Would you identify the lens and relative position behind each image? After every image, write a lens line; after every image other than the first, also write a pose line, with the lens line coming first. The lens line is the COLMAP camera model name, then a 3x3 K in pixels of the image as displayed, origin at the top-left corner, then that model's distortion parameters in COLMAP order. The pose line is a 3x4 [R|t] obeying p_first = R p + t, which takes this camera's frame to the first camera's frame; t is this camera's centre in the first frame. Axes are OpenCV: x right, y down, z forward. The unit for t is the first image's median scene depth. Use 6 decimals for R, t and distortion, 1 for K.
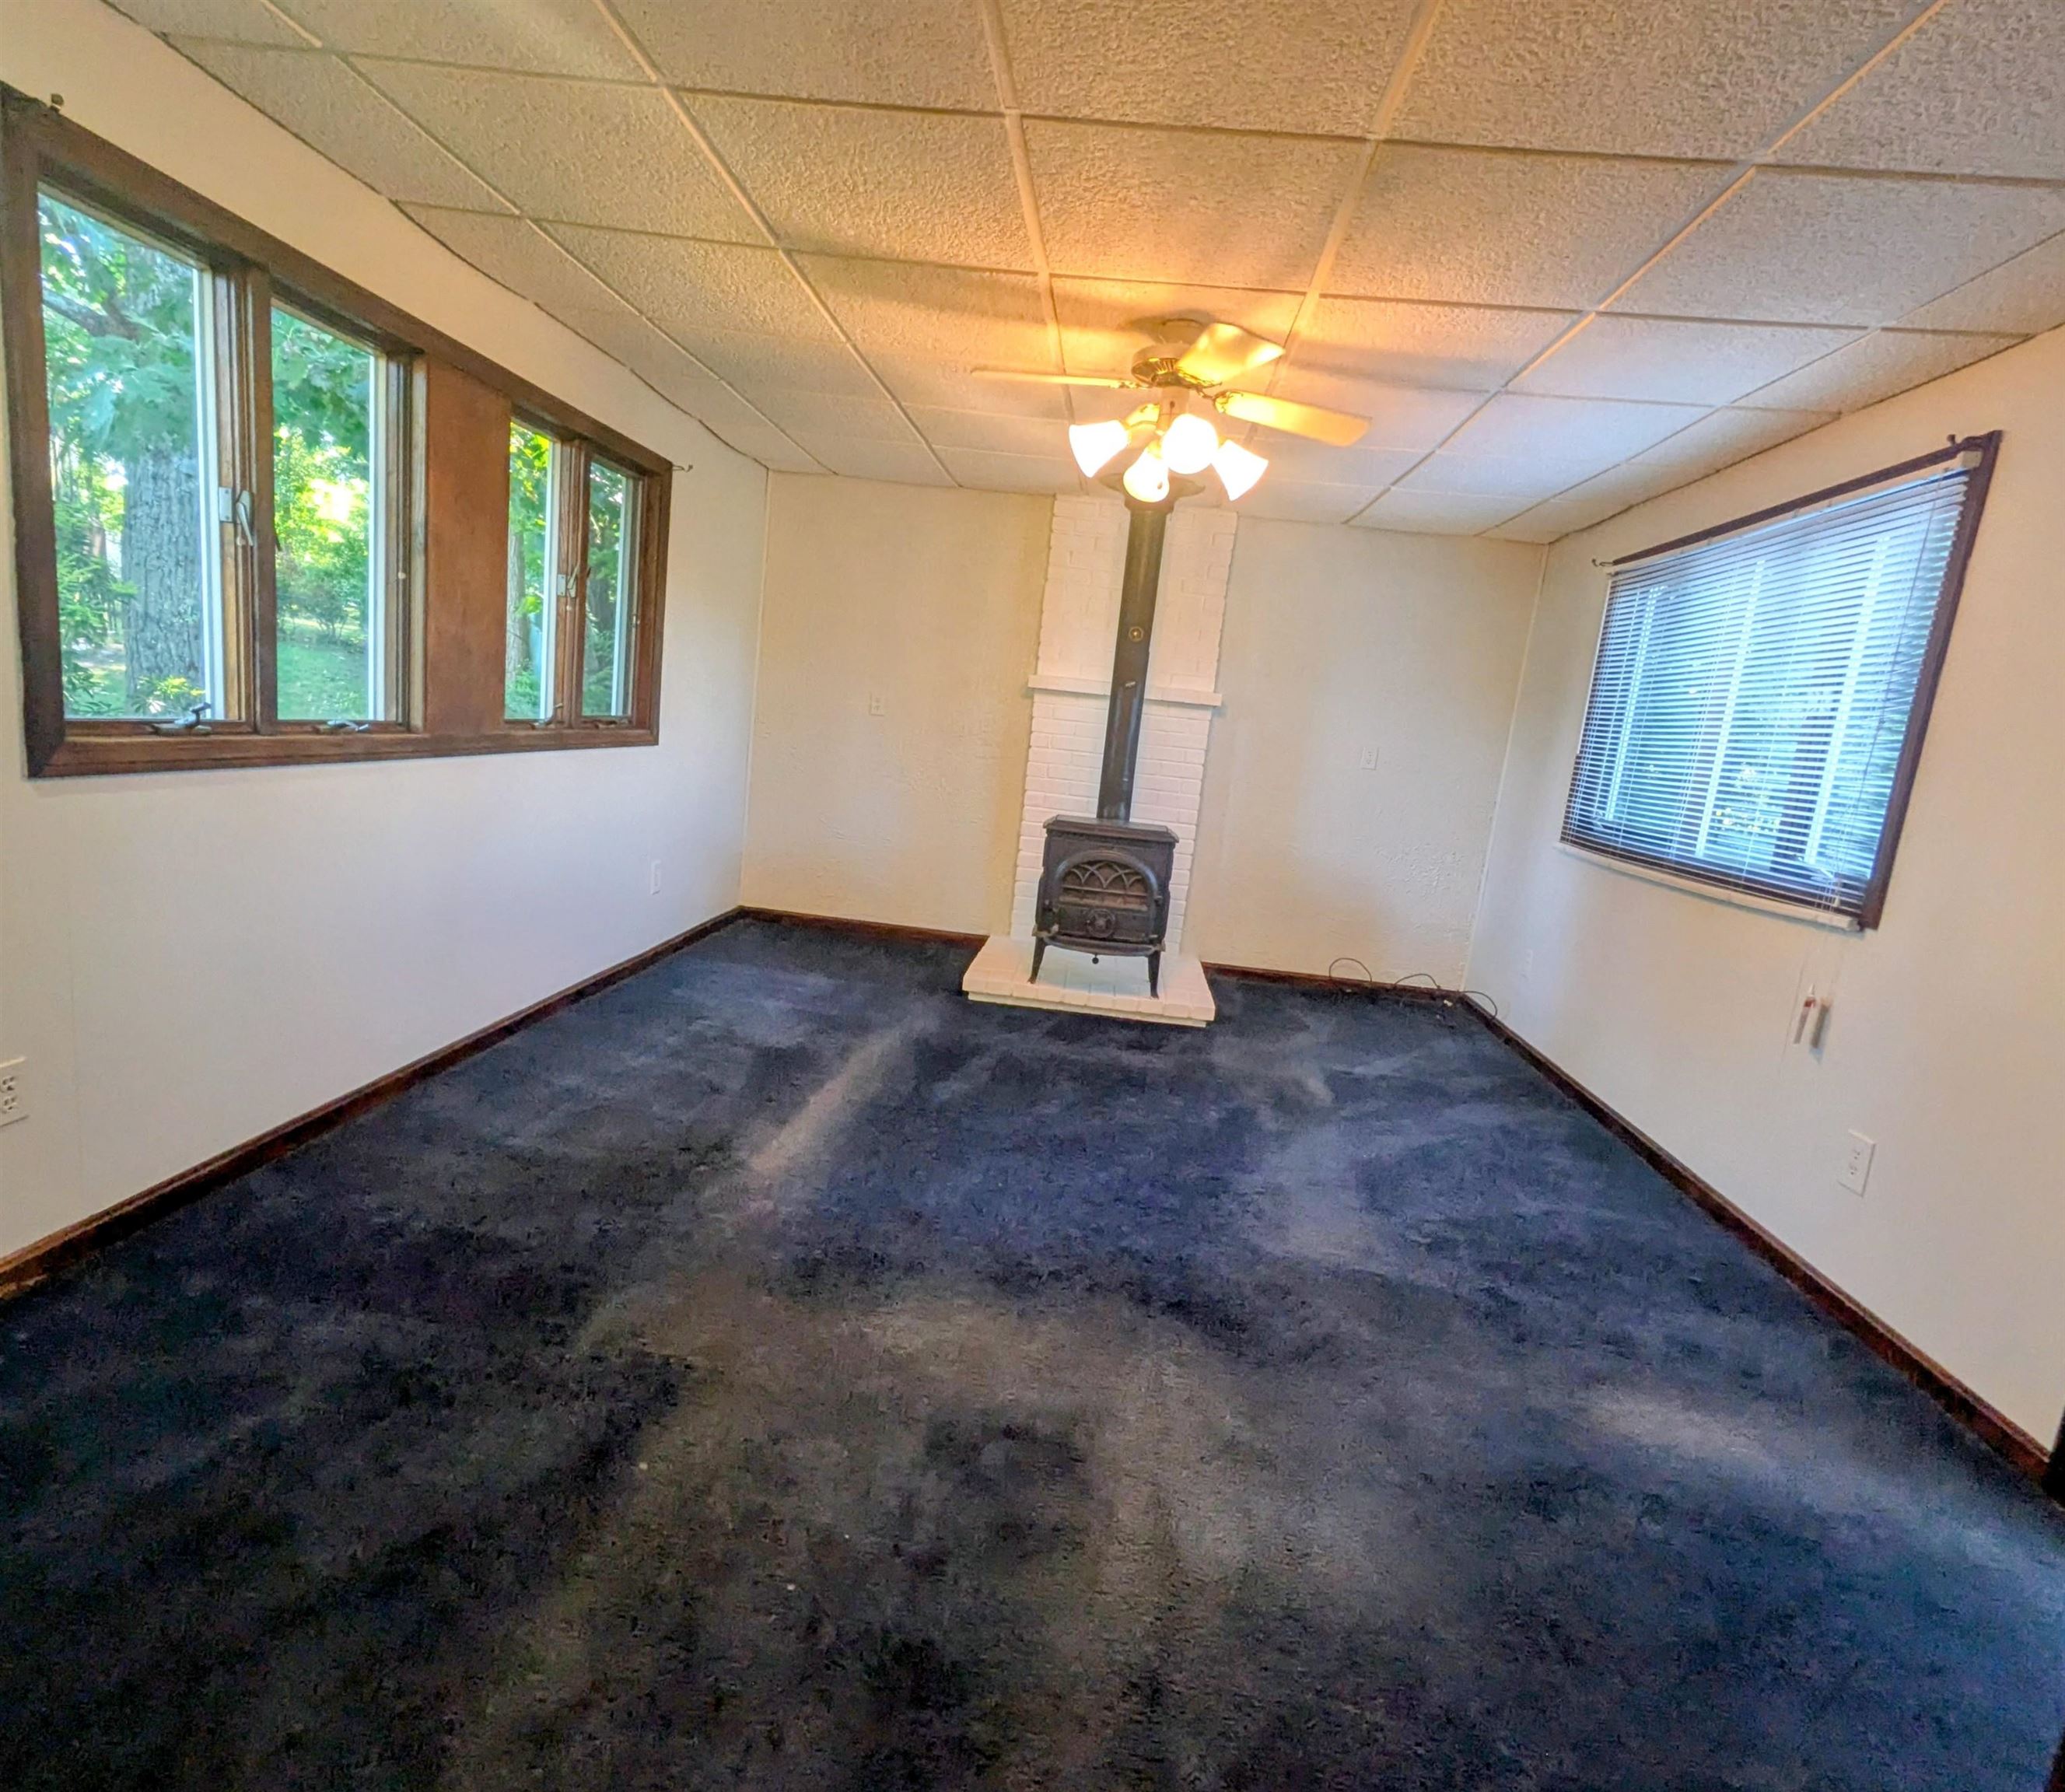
lens RADIAL K [[925.7, 0, 1032.5], [0, 925.7, 896.0], [0, 0, 1]] dist [0.003152, 0.000229]
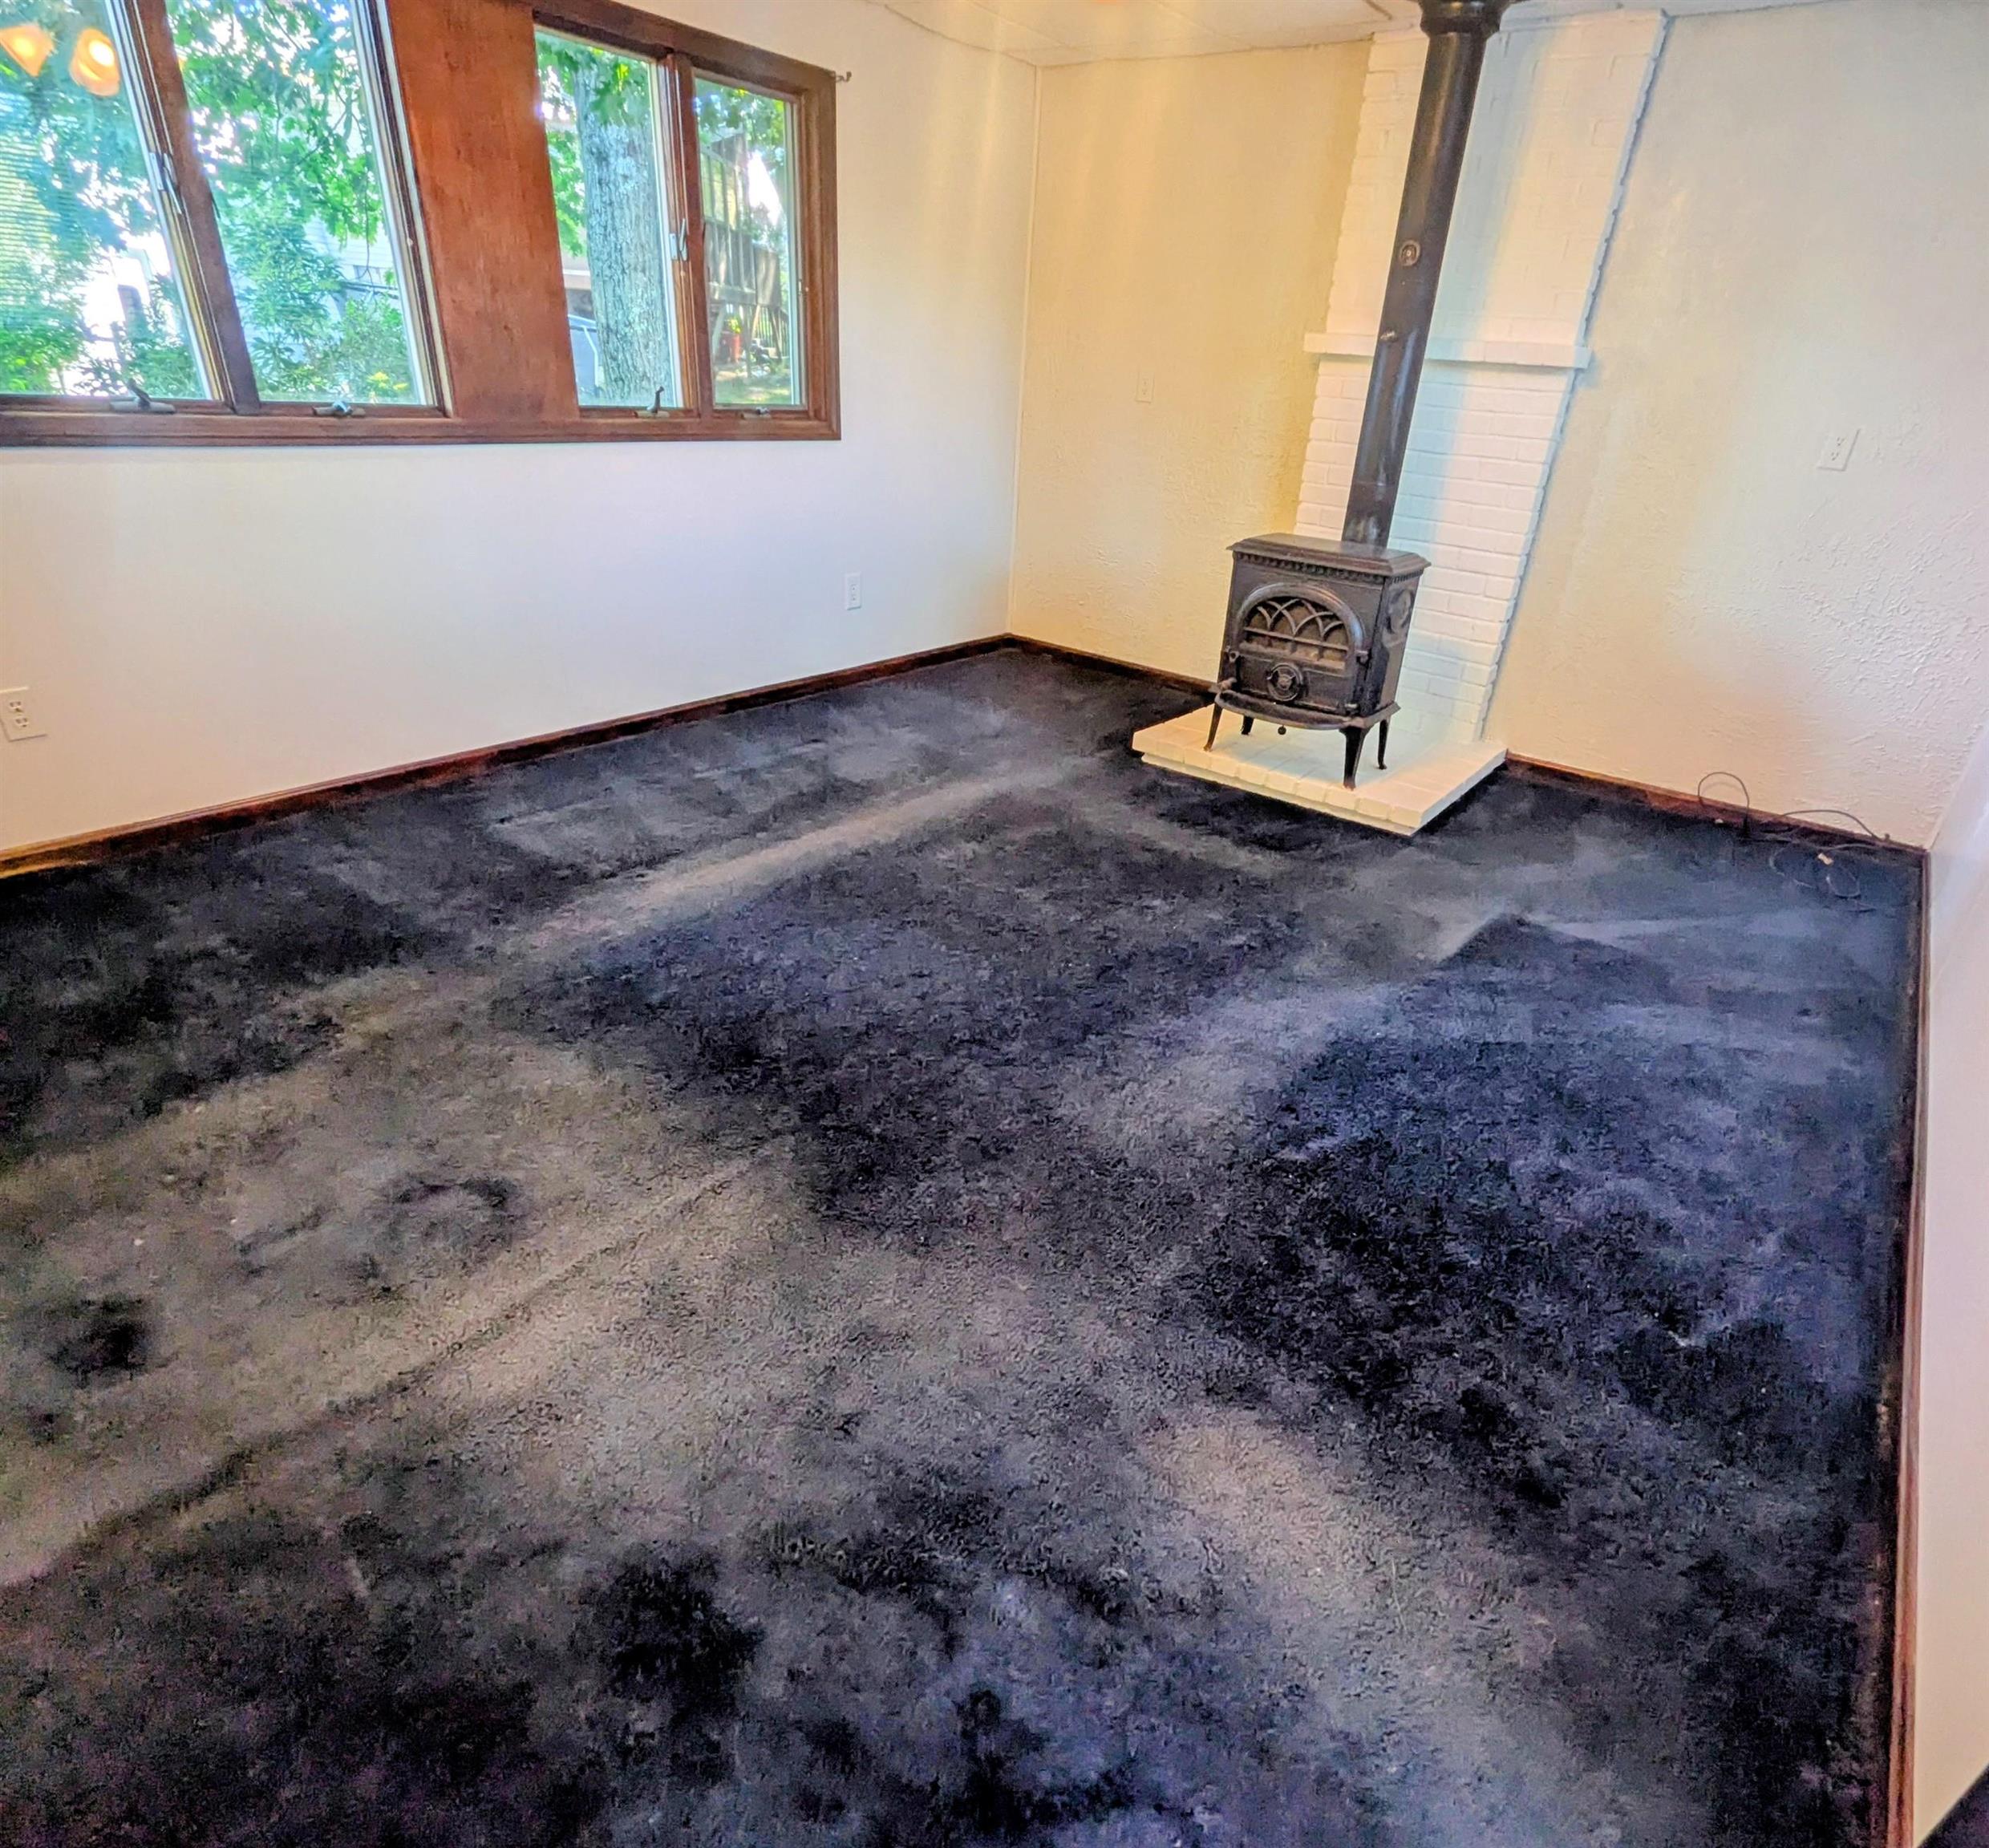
lens RADIAL K [[1005.8, 0, 1181.3], [0, 1005.8, 900.4], [0, 0, 1]] dist [0.003095, -0.000820]
pose [[0.882142, 0.181598, -0.434566, 0.394239], [-0.070661, 0.963264, 0.259094, -0.006132], [0.465652, -0.197851, 0.862567, 0.204297]]
